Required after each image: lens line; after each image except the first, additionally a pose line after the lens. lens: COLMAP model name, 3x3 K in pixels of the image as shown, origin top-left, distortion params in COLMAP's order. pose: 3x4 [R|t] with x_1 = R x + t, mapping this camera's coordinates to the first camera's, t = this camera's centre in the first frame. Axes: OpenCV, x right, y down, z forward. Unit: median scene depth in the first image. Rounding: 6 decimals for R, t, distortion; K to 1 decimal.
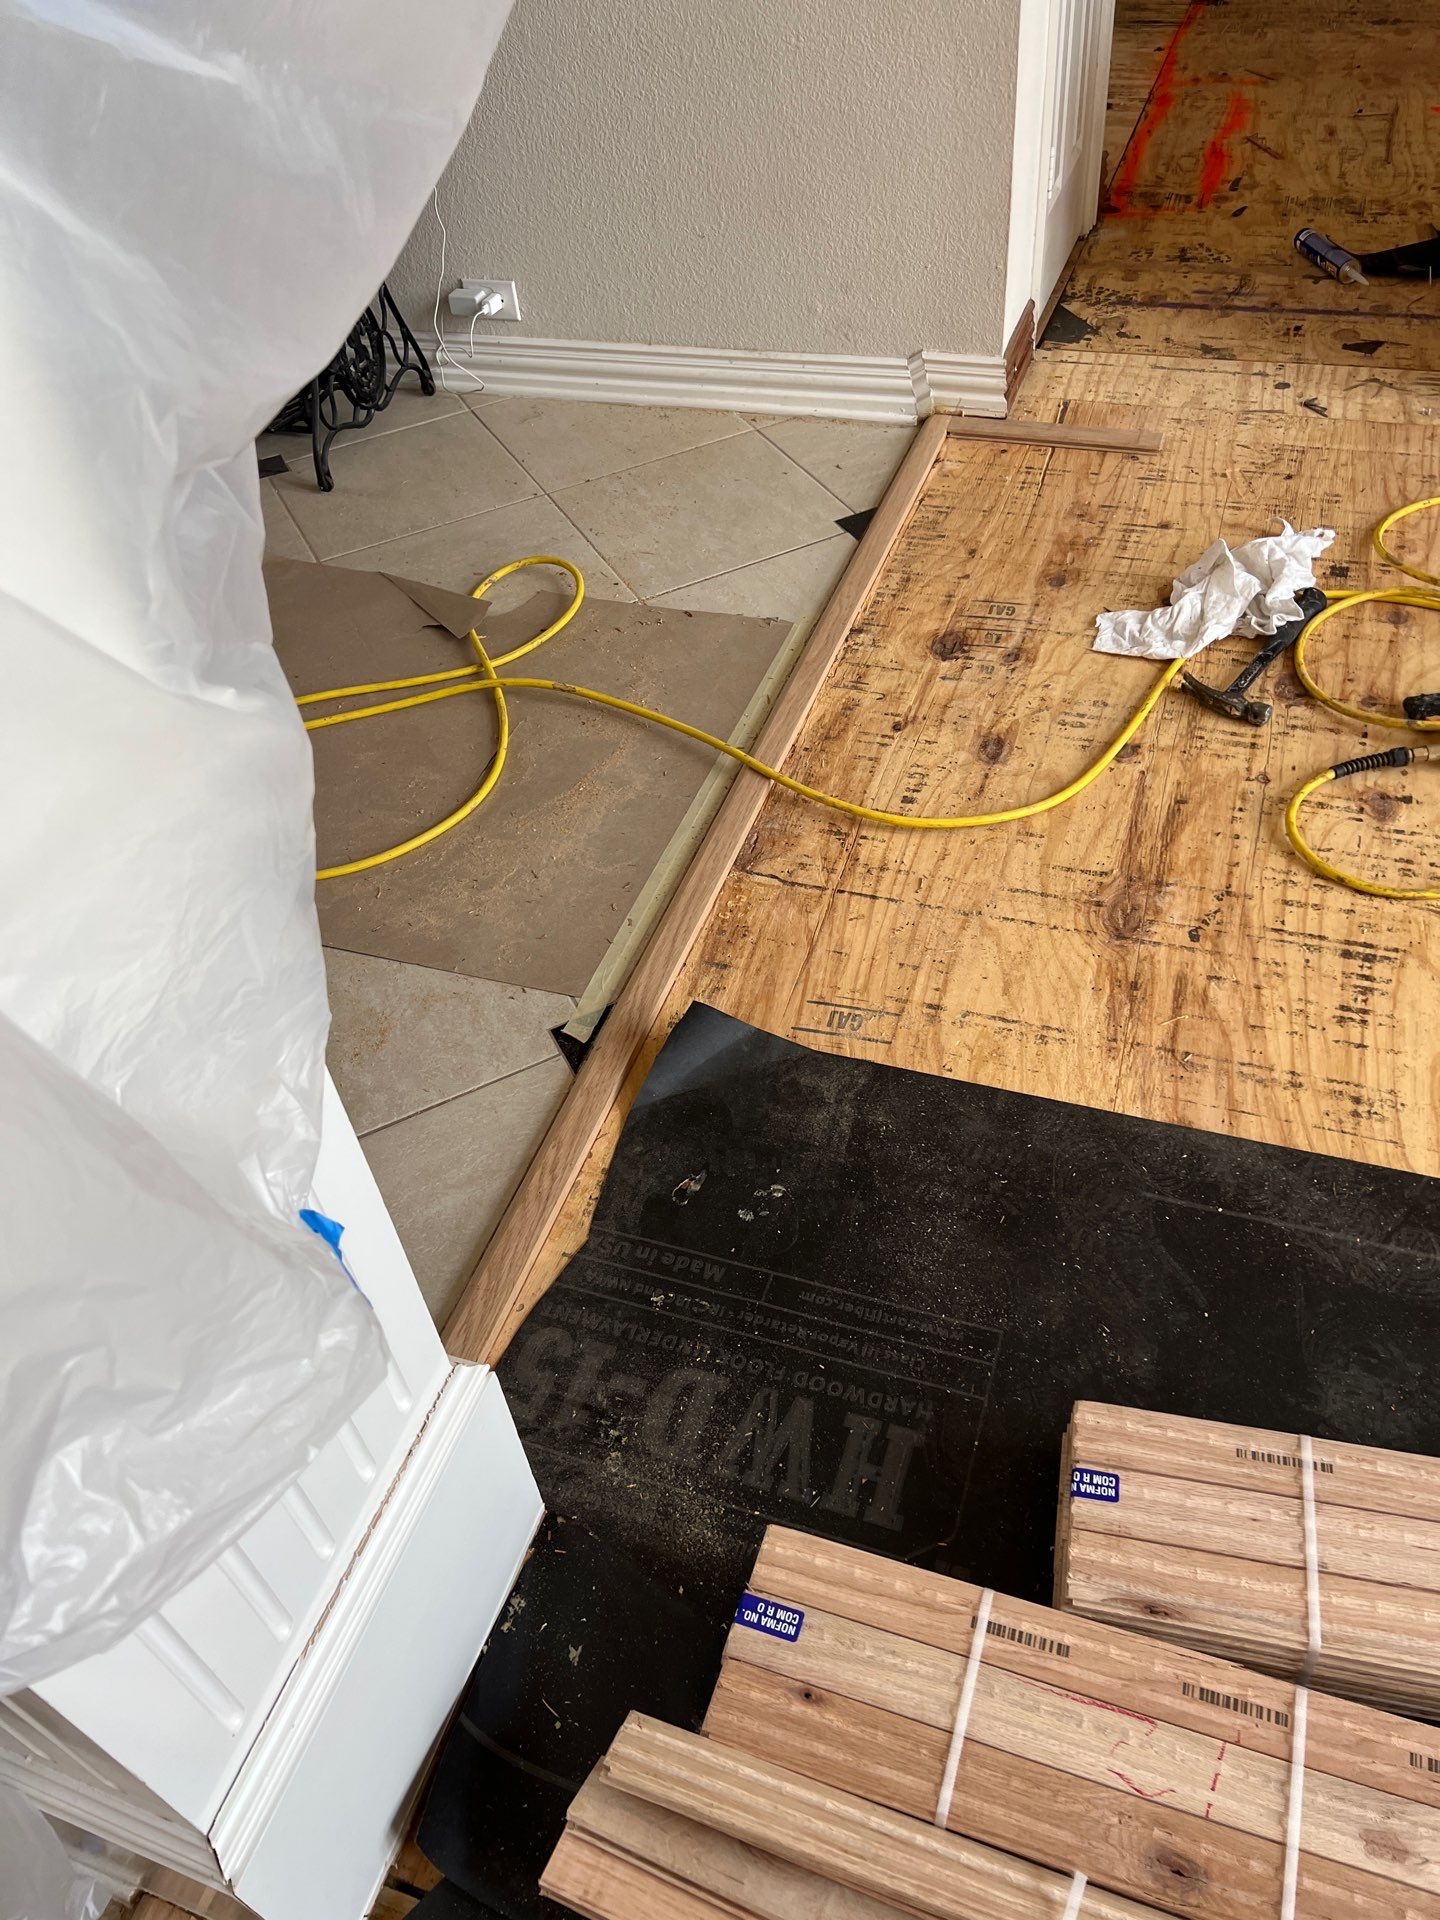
lens RADIAL K [[1441.5, 0, 713.4], [0, 1441.5, 957.8], [0, 0, 1]] dist [0.044967, -0.042617]
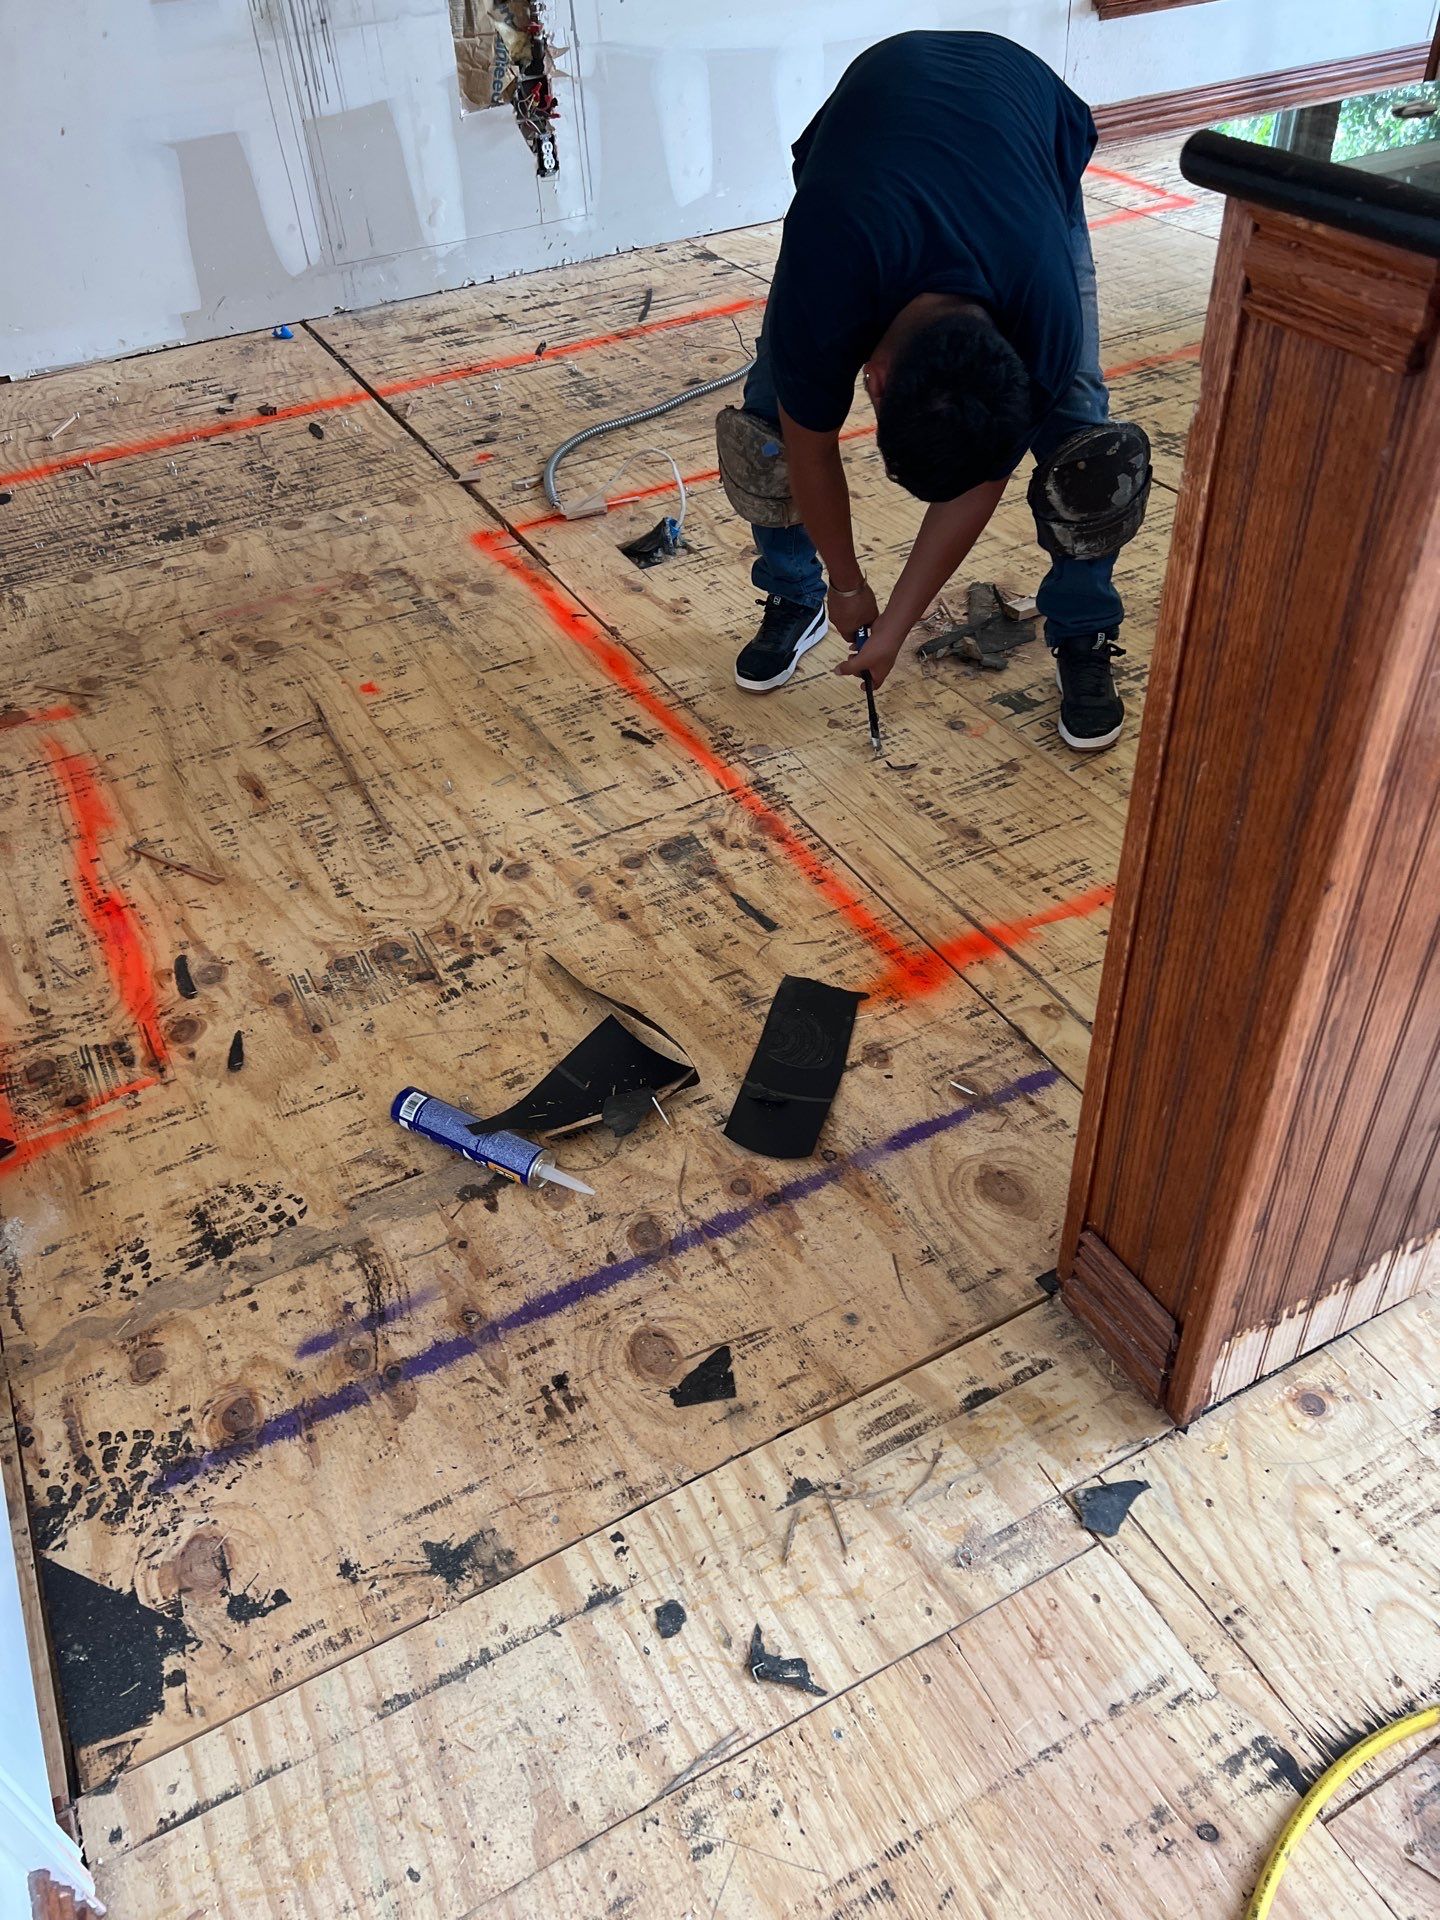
lens RADIAL K [[1441.5, 0, 718.7], [0, 1441.5, 960.6], [0, 0, 1]] dist [0.044967, -0.042617]
pose [[0.682380, -0.450513, 0.575670, 0.202525], [0.518315, 0.853511, 0.053554, -0.509369], [-0.515468, 0.261835, 0.815926, 0.493376]]
